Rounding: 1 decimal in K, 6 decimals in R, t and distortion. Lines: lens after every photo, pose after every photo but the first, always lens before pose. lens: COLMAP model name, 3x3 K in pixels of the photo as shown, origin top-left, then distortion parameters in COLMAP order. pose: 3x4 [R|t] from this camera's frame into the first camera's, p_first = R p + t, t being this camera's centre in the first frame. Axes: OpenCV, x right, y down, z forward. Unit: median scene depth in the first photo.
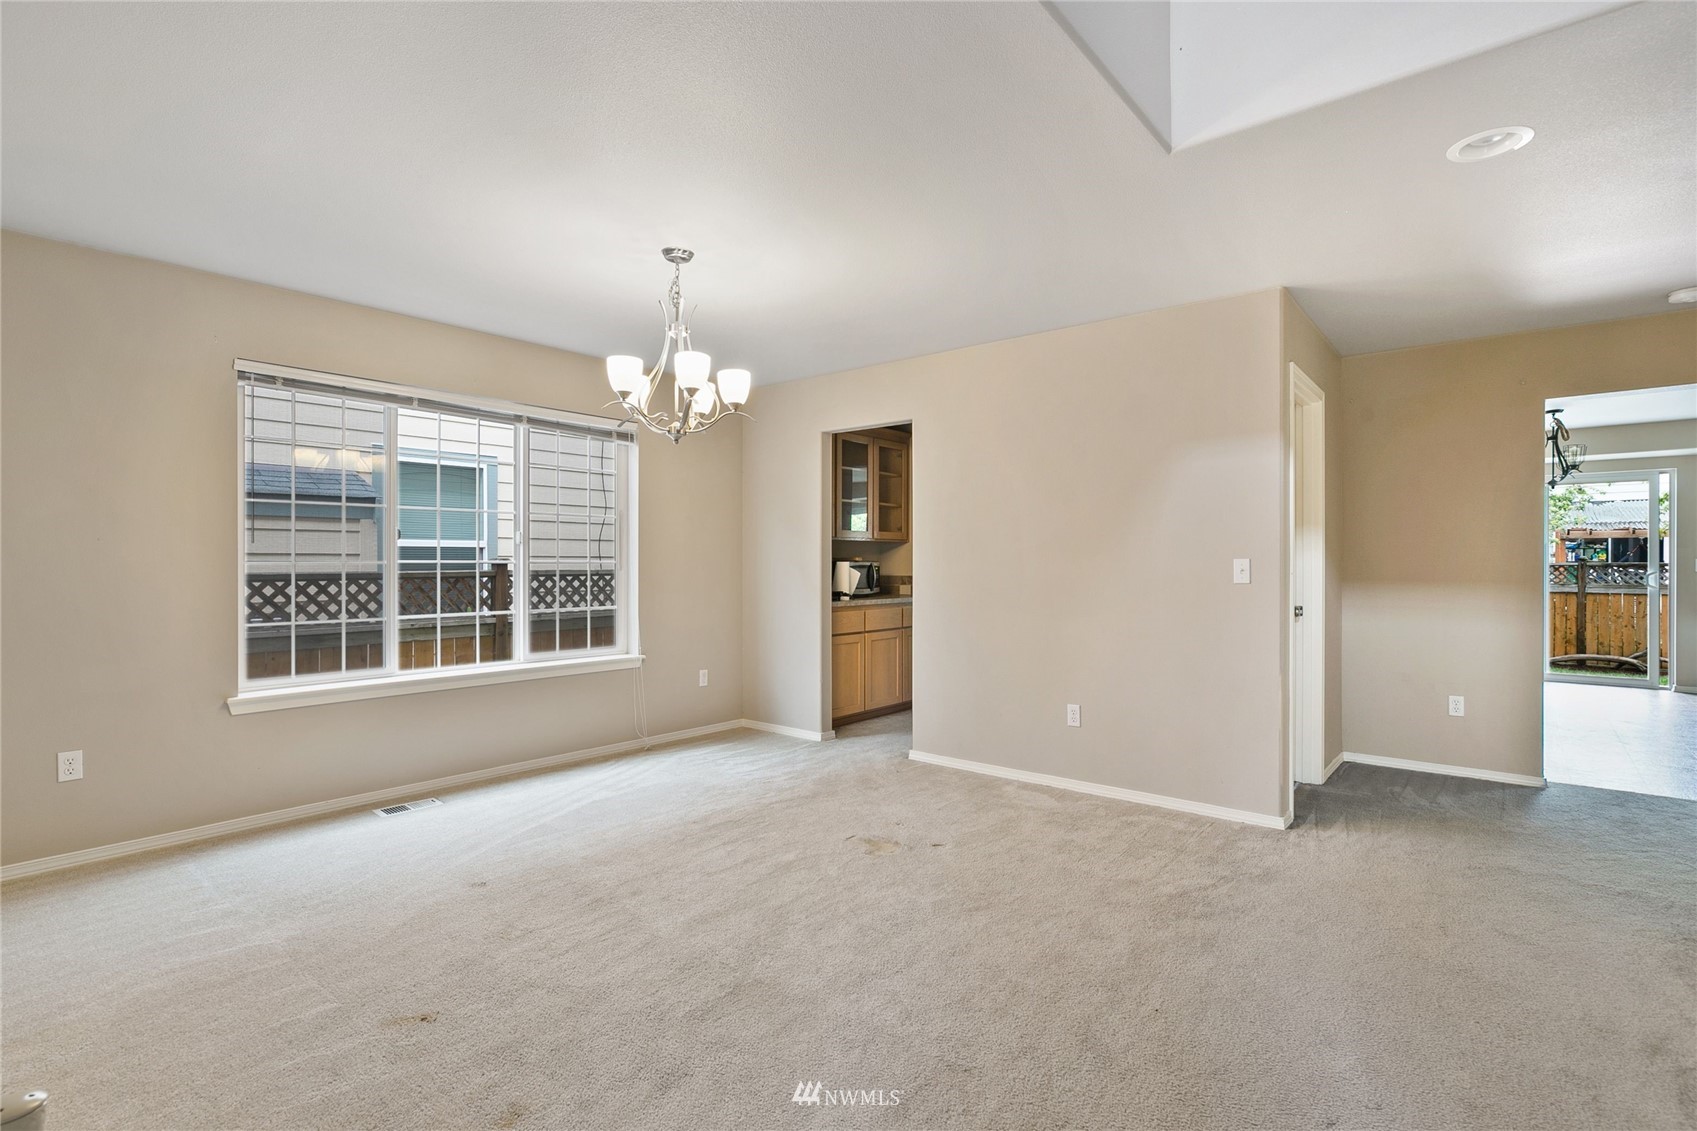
lens RADIAL K [[791.1, 0, 846.5], [0, 791.1, 565.2], [0, 0, 1]] dist [-0.019023, 0.000128]
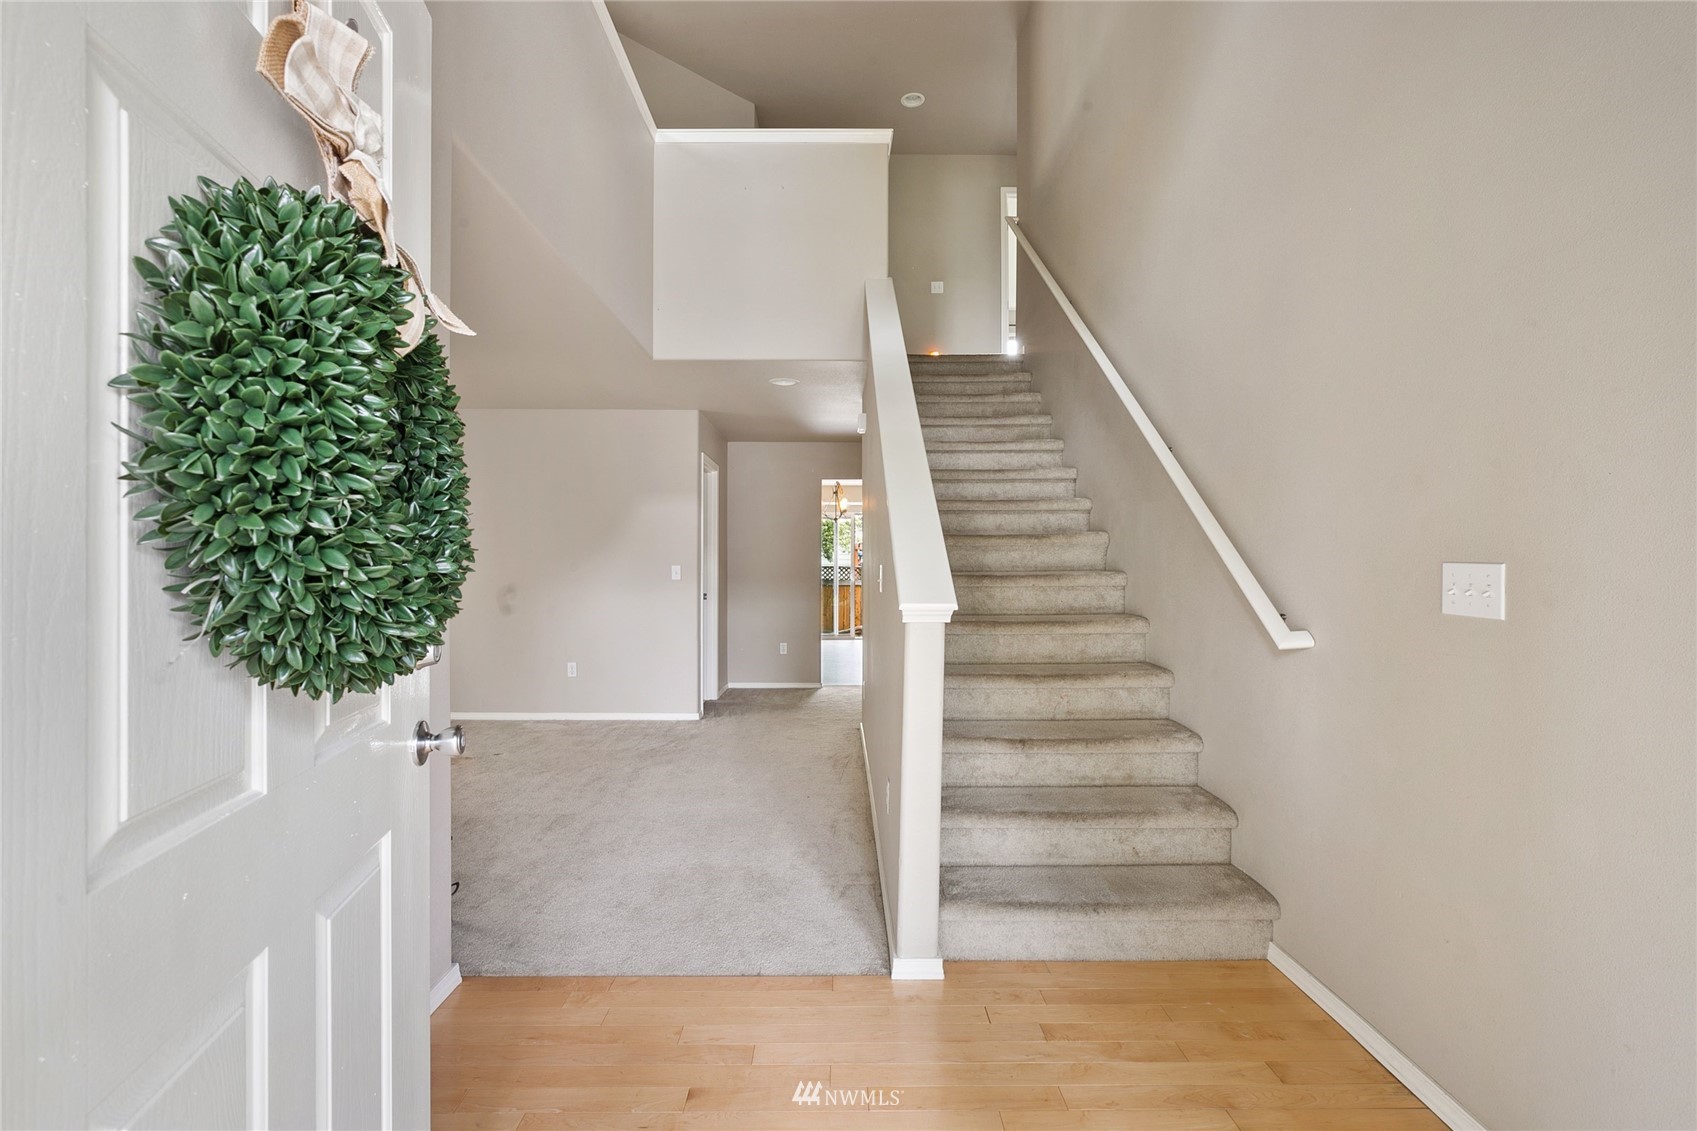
lens RADIAL K [[791.1, 0, 846.1], [0, 791.1, 569.5], [0, 0, 1]] dist [-0.019023, 0.000128]
pose [[0.757410, 0.000350, 0.652940, -0.338114], [-0.002241, 0.999995, 0.002064, -0.004359], [-0.652936, -0.003026, 0.757407, -0.538814]]
